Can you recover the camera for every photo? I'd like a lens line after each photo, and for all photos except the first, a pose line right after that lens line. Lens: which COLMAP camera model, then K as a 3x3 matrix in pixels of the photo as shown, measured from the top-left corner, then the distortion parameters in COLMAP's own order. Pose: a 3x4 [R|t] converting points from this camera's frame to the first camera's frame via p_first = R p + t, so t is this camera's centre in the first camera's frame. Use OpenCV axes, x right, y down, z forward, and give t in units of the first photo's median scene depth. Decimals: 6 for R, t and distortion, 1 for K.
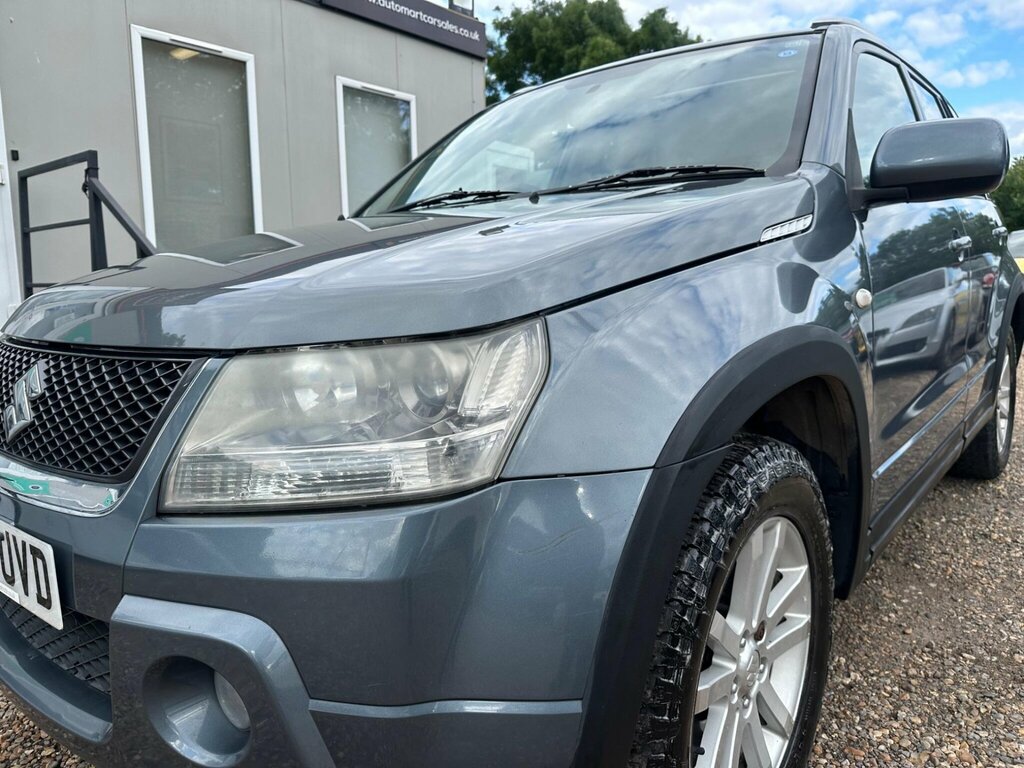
lens RADIAL K [[725.5, 0, 518.6], [0, 725.5, 376.7], [0, 0, 1]] dist [0.000807, -0.002516]
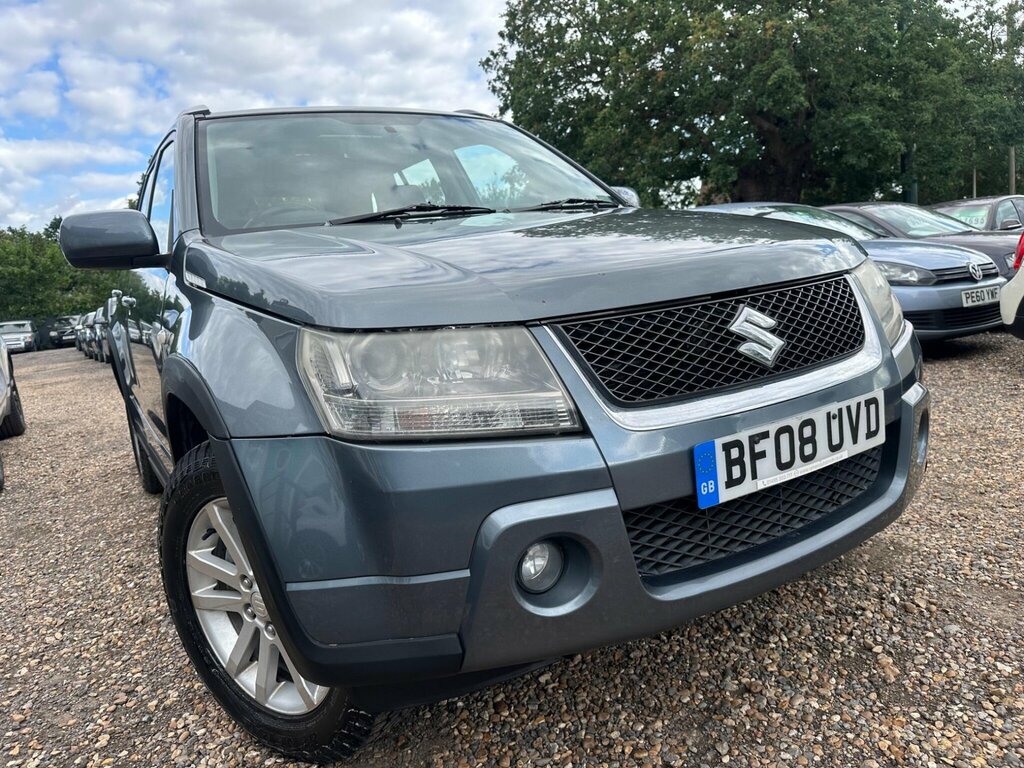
lens RADIAL K [[732.1, 0, 512.0], [0, 732.1, 384.0], [0, 0, 1]] dist [-0.000780, -0.005223]
pose [[0.314361, -0.146755, 0.937891, -1.318148], [0.229411, 0.970439, 0.074955, -0.050622], [-0.921166, 0.191599, 0.338736, 0.647624]]
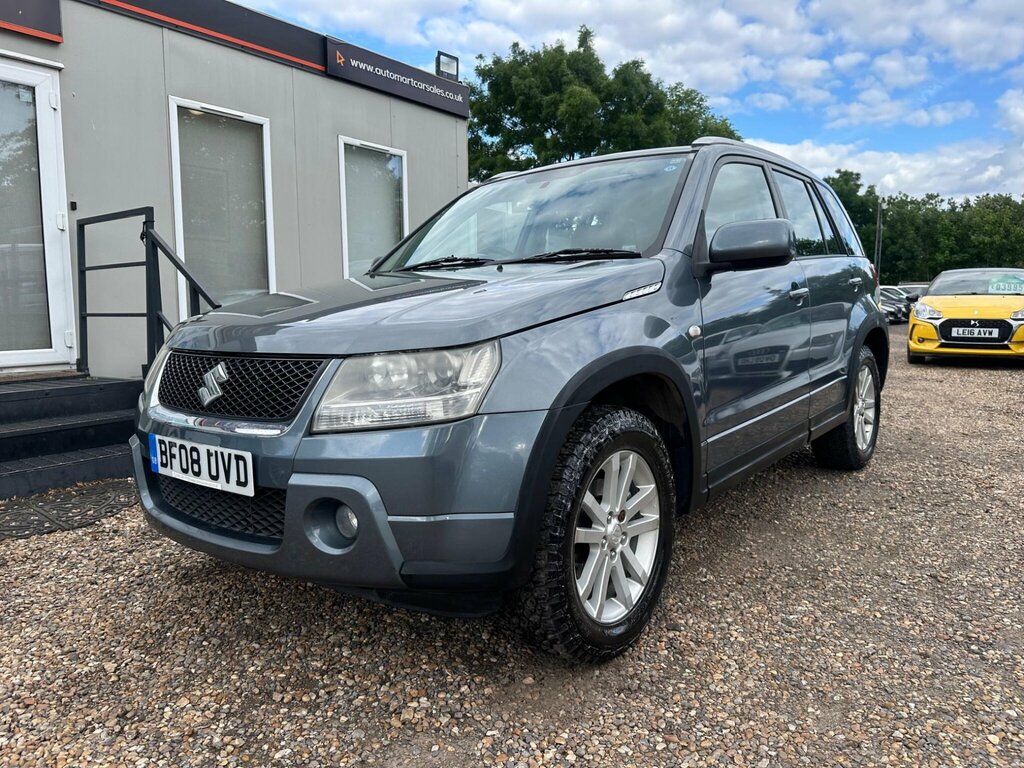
lens RADIAL K [[715.5, 0, 518.2], [0, 715.5, 389.5], [0, 0, 1]] dist [0.027642, -0.028256]
pose [[0.999637, 0.004268, 0.026589, 0.018760], [-0.003664, 0.999735, -0.022727, 0.054824], [-0.026679, 0.022621, 0.999388, -0.531965]]
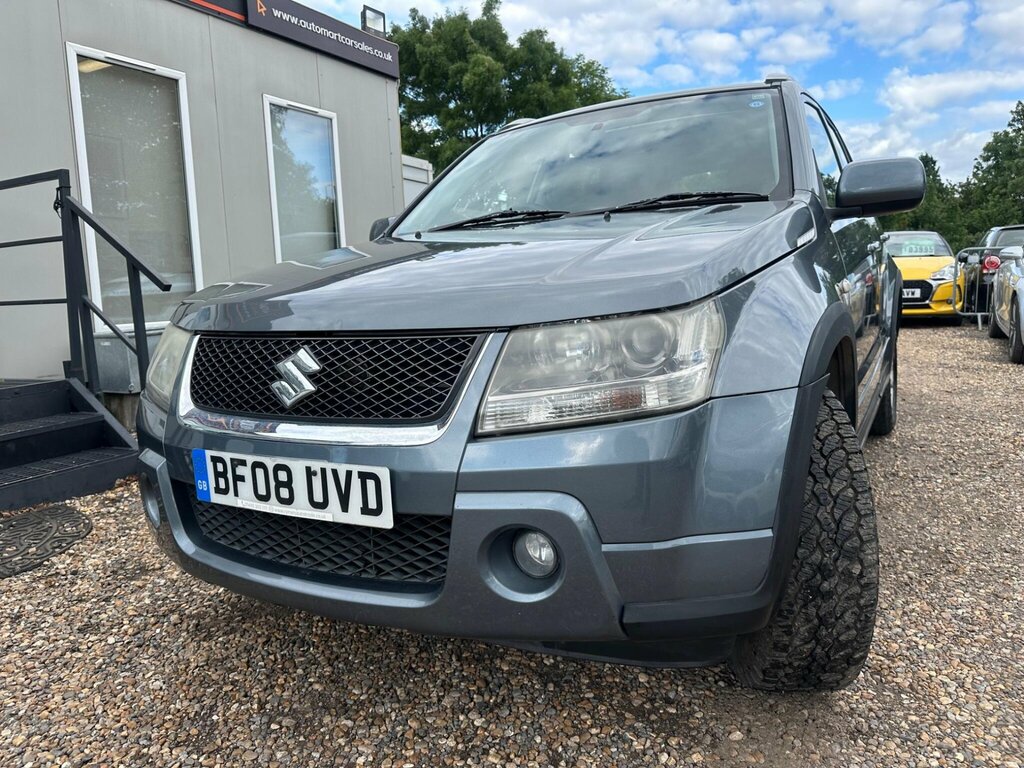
lens RADIAL K [[725.2, 0, 518.6], [0, 725.2, 368.4], [0, 0, 1]] dist [0.014051, -0.010993]
pose [[0.984349, -0.044340, 0.170559, -0.336268], [0.048525, 0.998613, -0.020443, 0.042274], [-0.169416, 0.028400, 0.985135, -0.238851]]
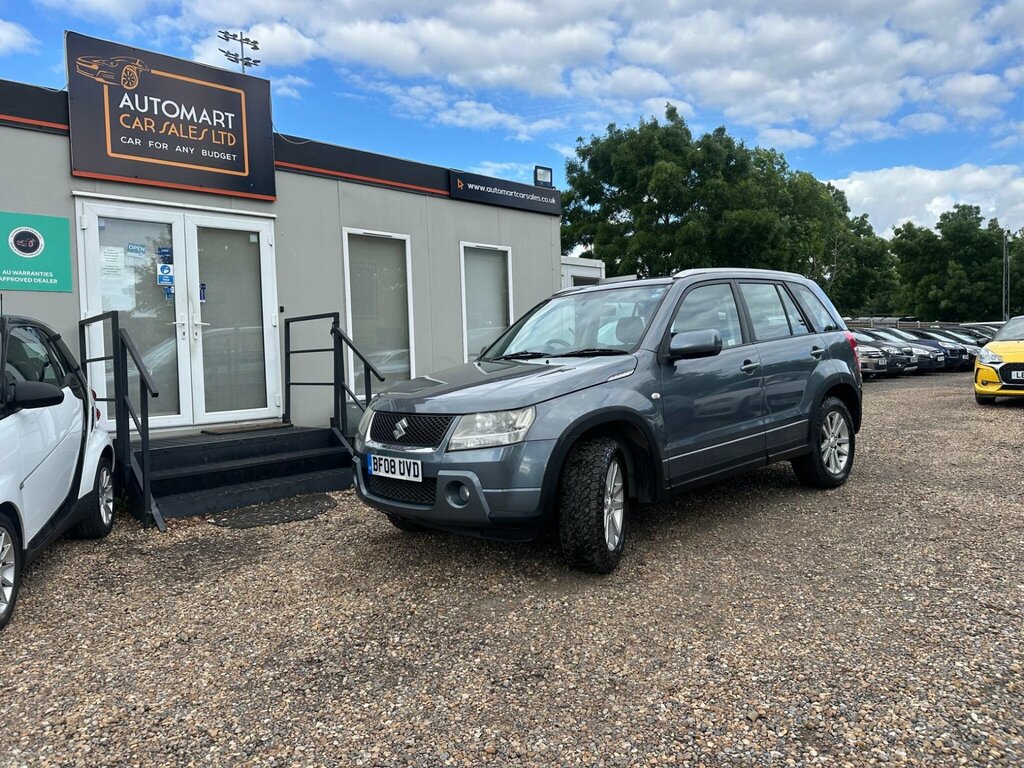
lens RADIAL K [[710.4, 0, 524.0], [0, 710.4, 369.1], [0, 0, 1]] dist [0.167897, -0.182344]
pose [[0.991641, -0.018774, -0.127656, 0.266621], [0.004298, 0.993615, -0.112739, 0.093652], [0.128958, 0.111248, 0.985390, -1.660445]]
